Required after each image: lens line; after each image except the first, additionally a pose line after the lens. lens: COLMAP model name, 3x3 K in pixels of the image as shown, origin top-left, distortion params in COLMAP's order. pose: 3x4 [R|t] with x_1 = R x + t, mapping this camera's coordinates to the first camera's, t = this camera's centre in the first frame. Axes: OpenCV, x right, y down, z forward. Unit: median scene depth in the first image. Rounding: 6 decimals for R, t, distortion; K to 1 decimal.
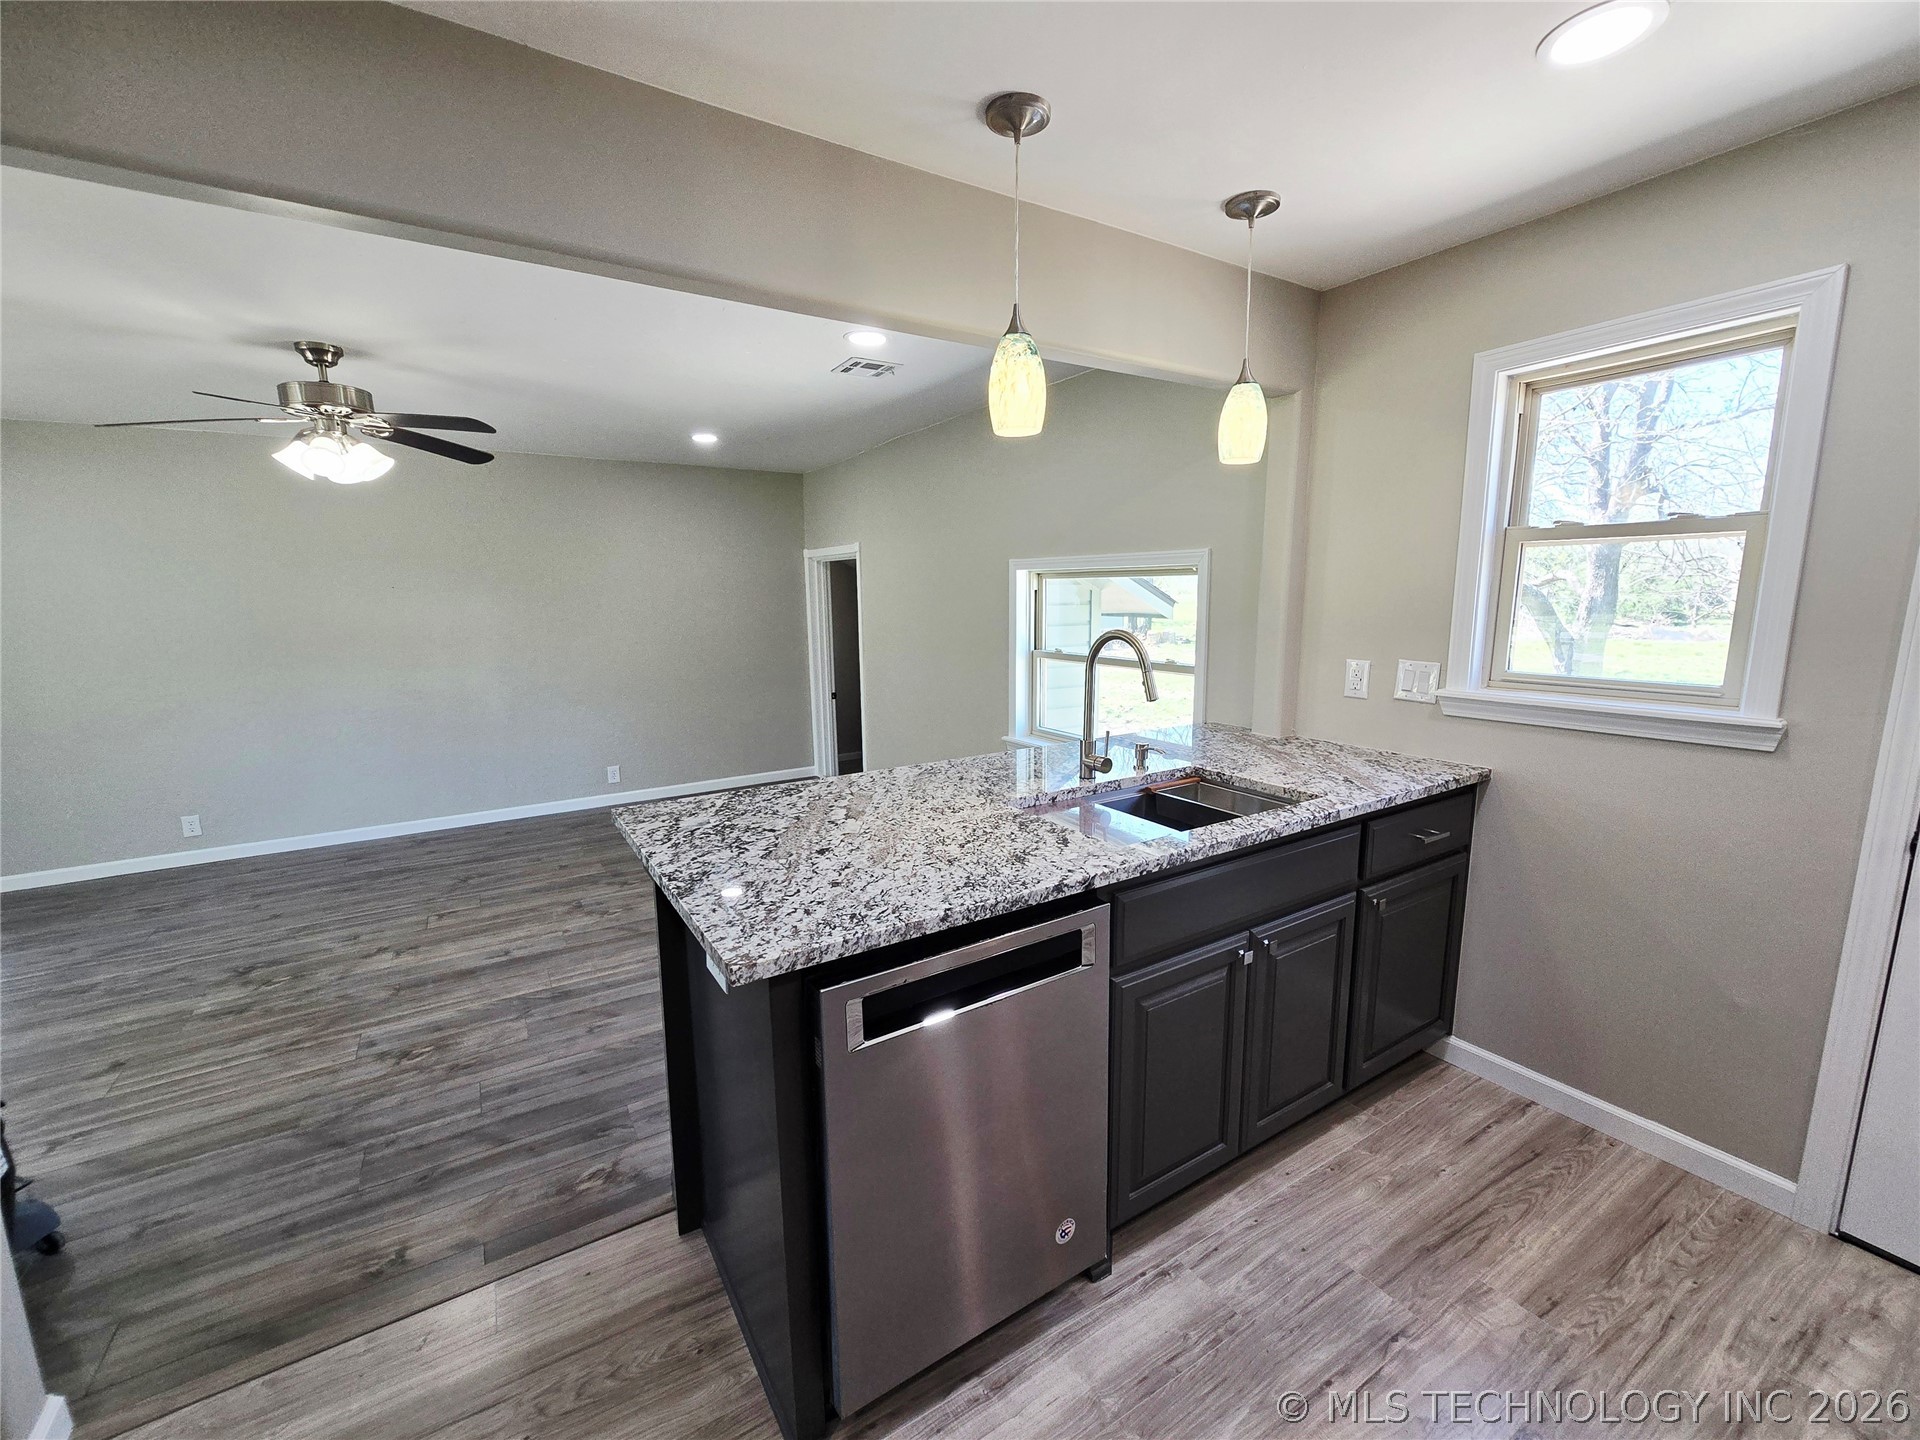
lens RADIAL K [[793.7, 0, 953.8], [0, 793.7, 730.0], [0, 0, 1]] dist [-0.006930, 0.000859]
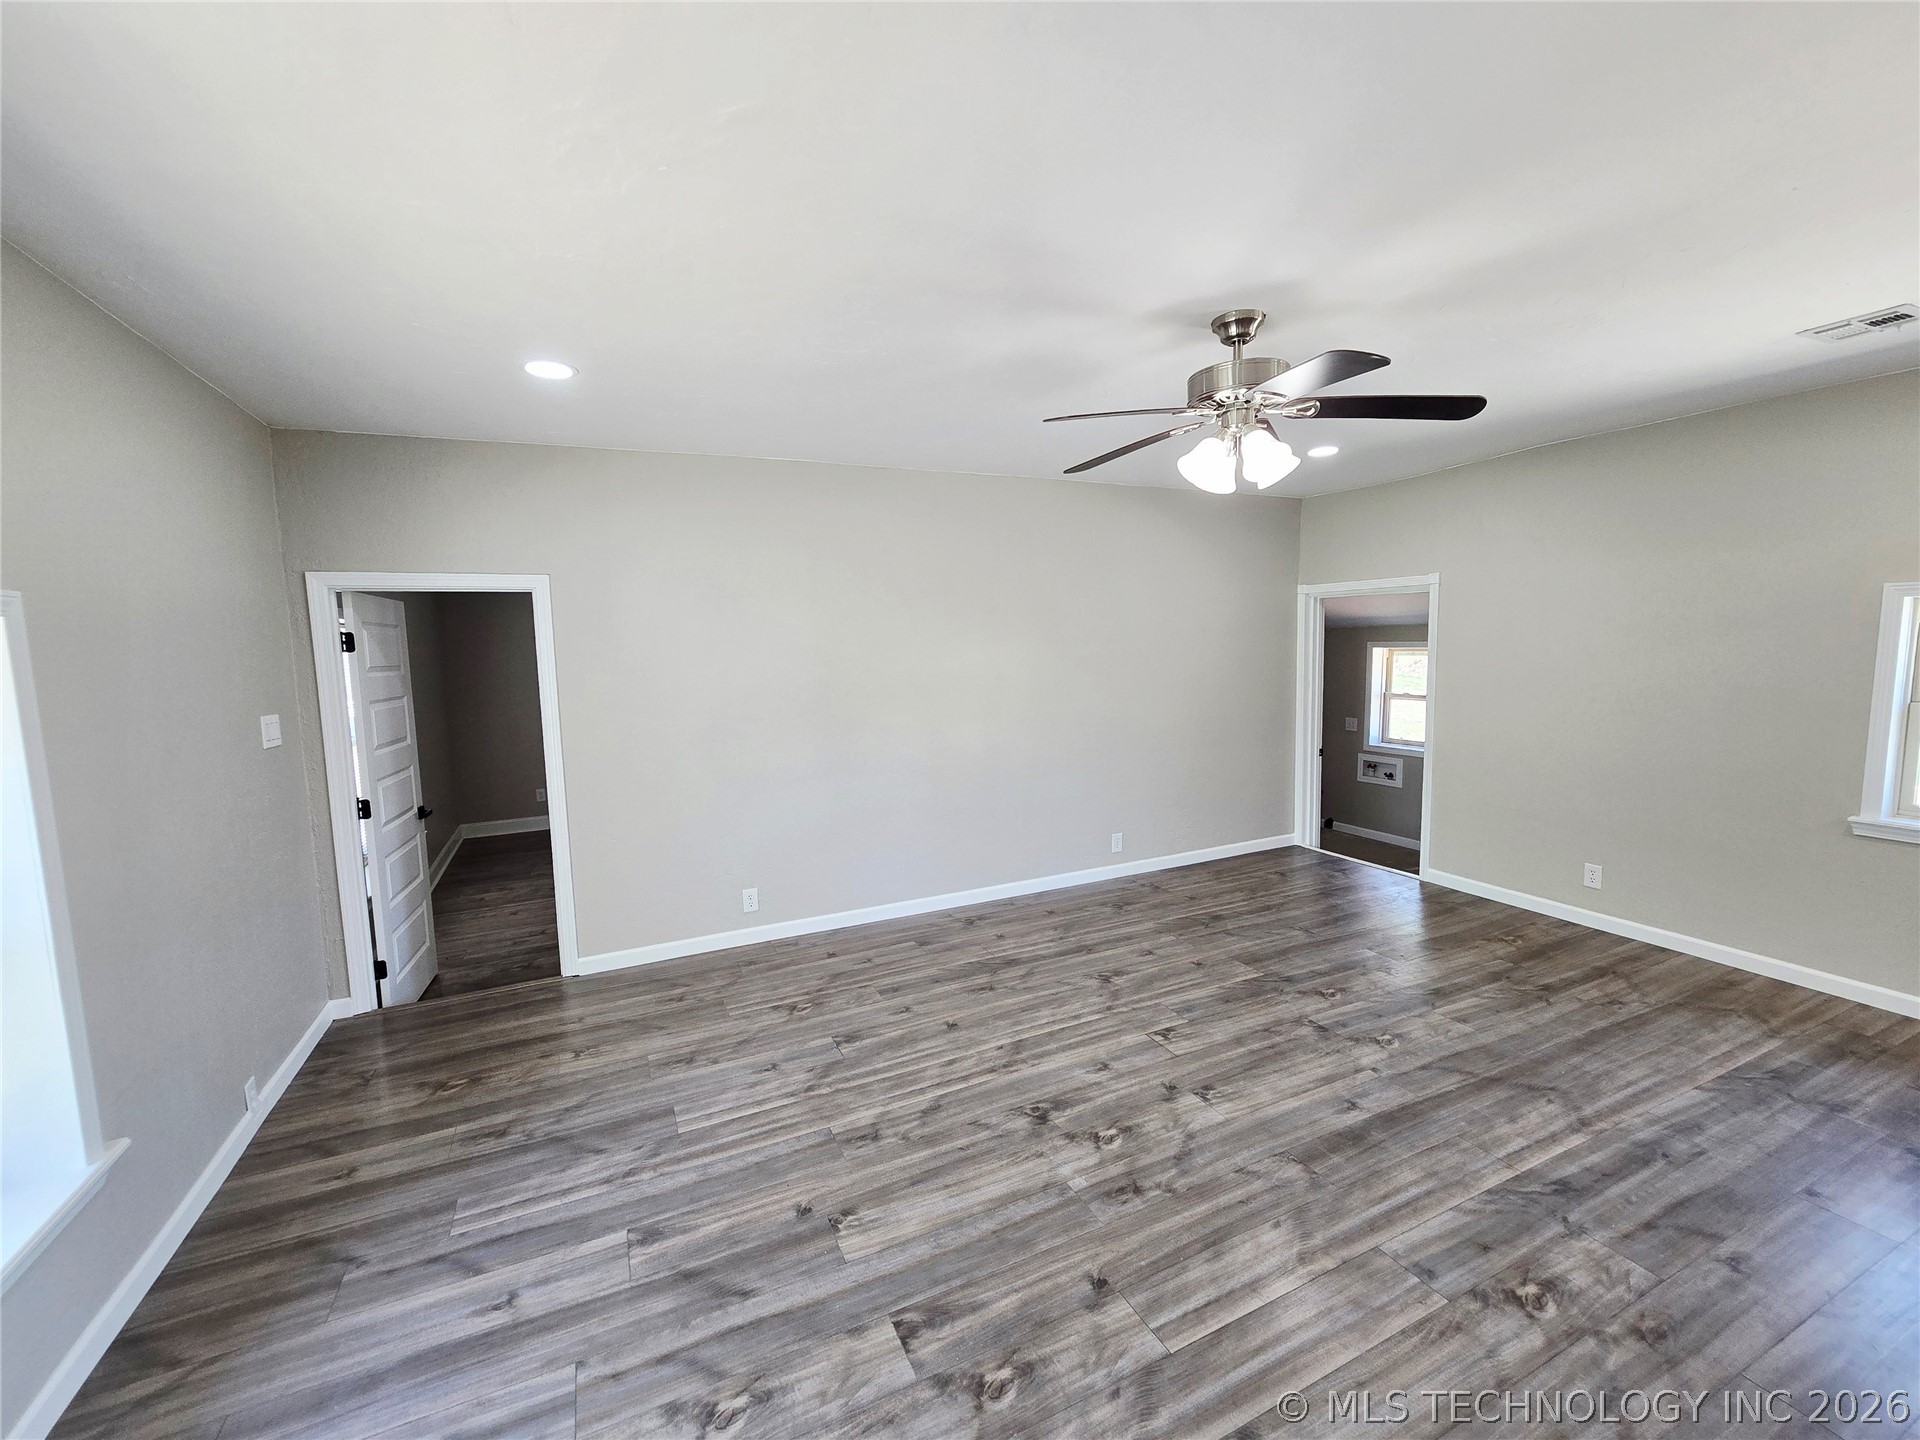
lens RADIAL K [[793.7, 0, 949.3], [0, 793.7, 724.4], [0, 0, 1]] dist [-0.006930, 0.000859]
pose [[0.992734, 0.003707, -0.120270, -0.820080], [-0.011487, 0.997880, -0.064064, -0.024911], [0.119778, 0.064980, 0.990672, 0.175915]]
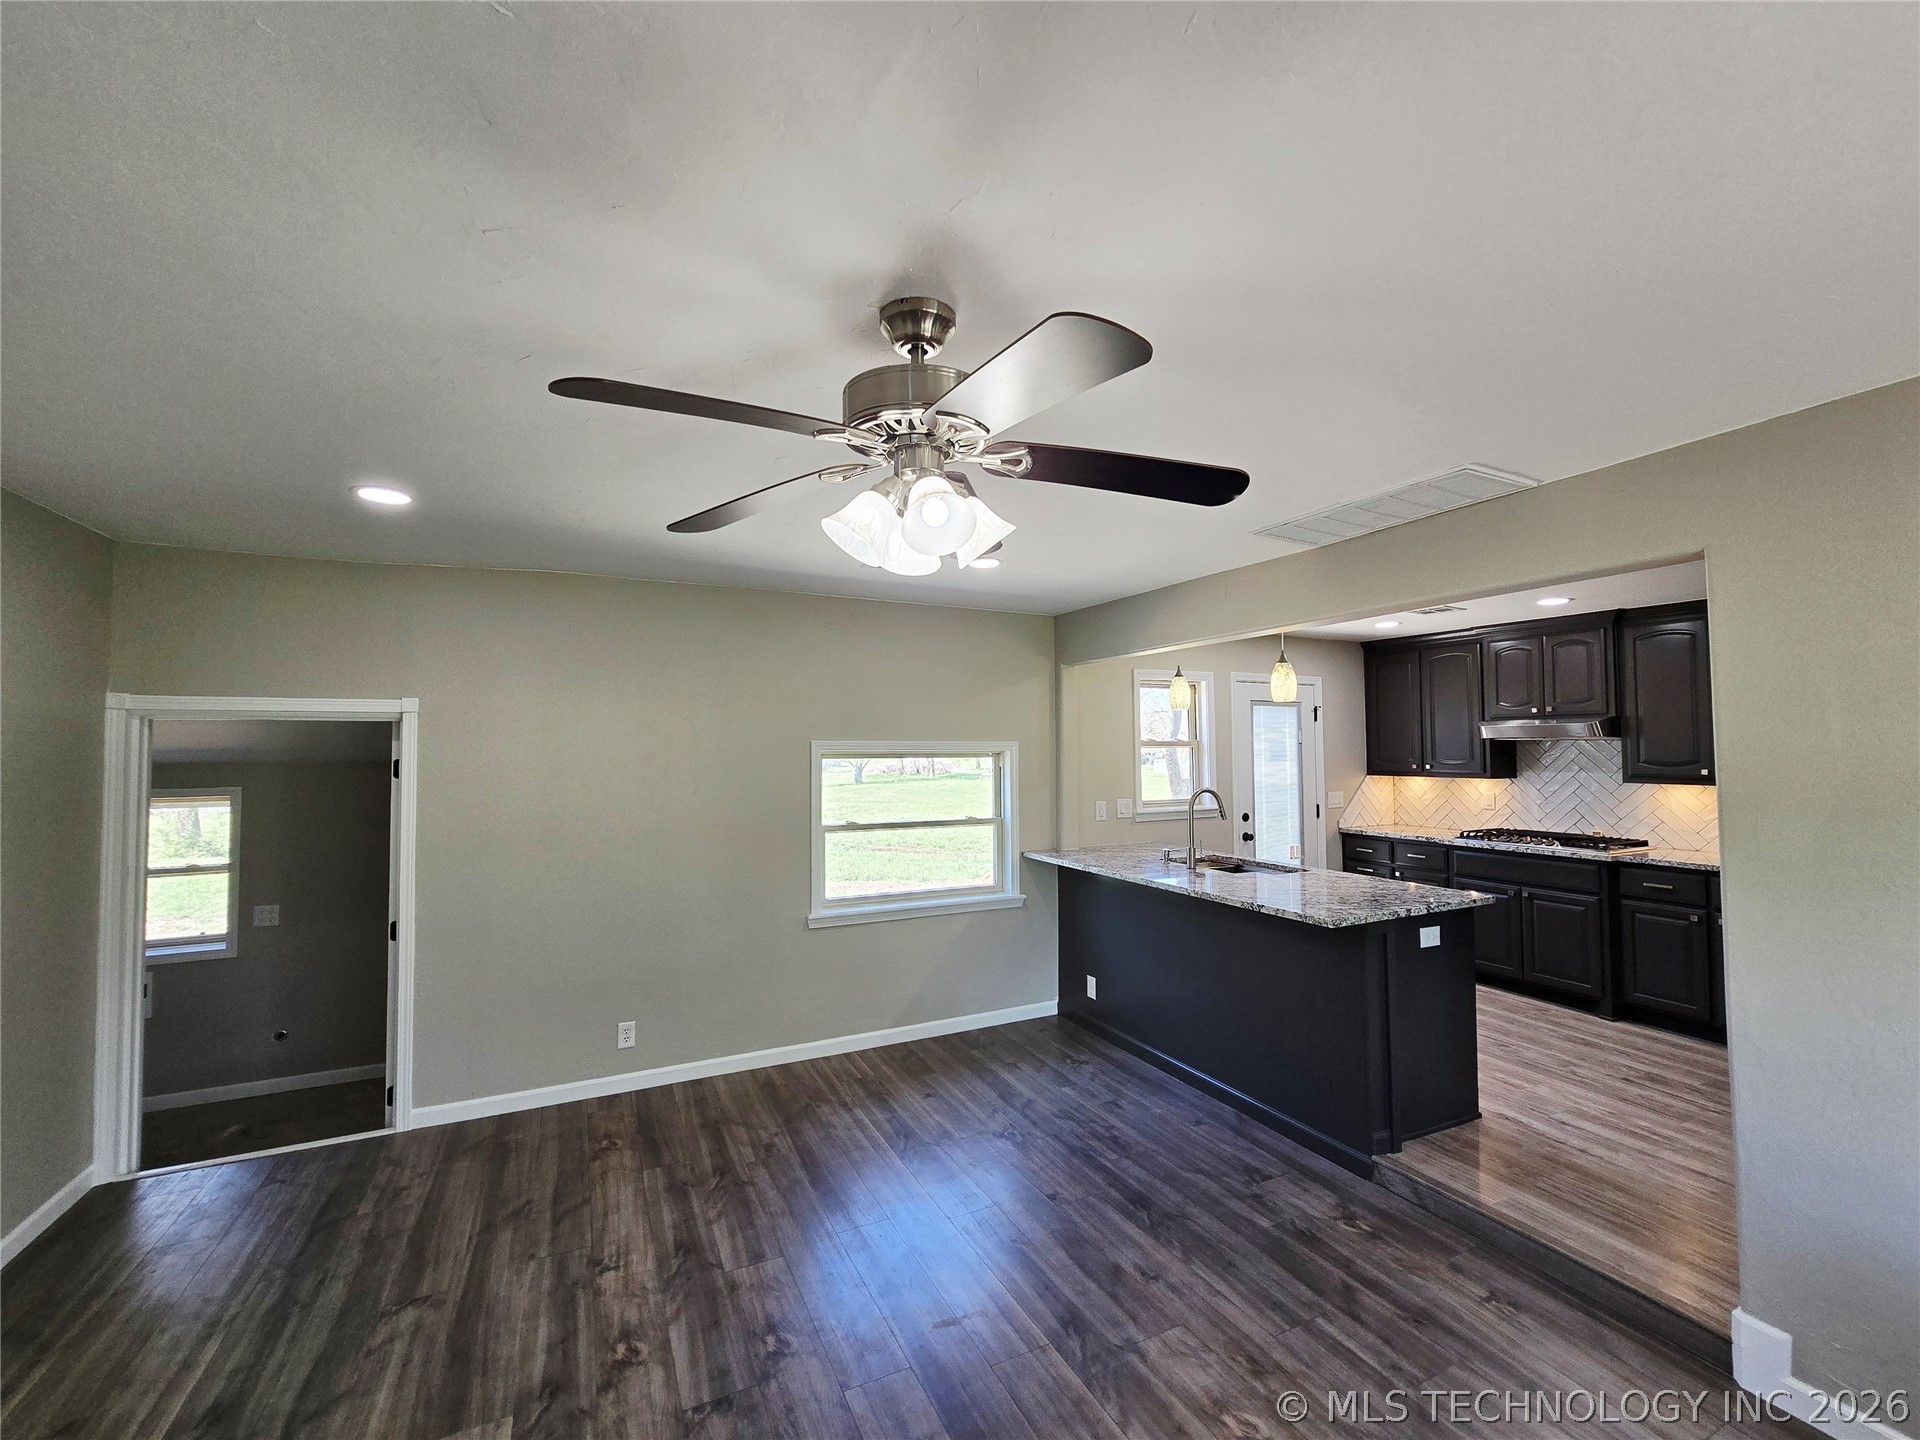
lens RADIAL K [[793.7, 0, 965.2], [0, 793.7, 722.0], [0, 0, 1]] dist [-0.006930, 0.000859]
pose [[0.097580, 0.045753, 0.994175, -1.071812], [0.176259, 0.982357, -0.062509, -0.156234], [-0.979495, 0.181332, 0.087794, 0.797375]]
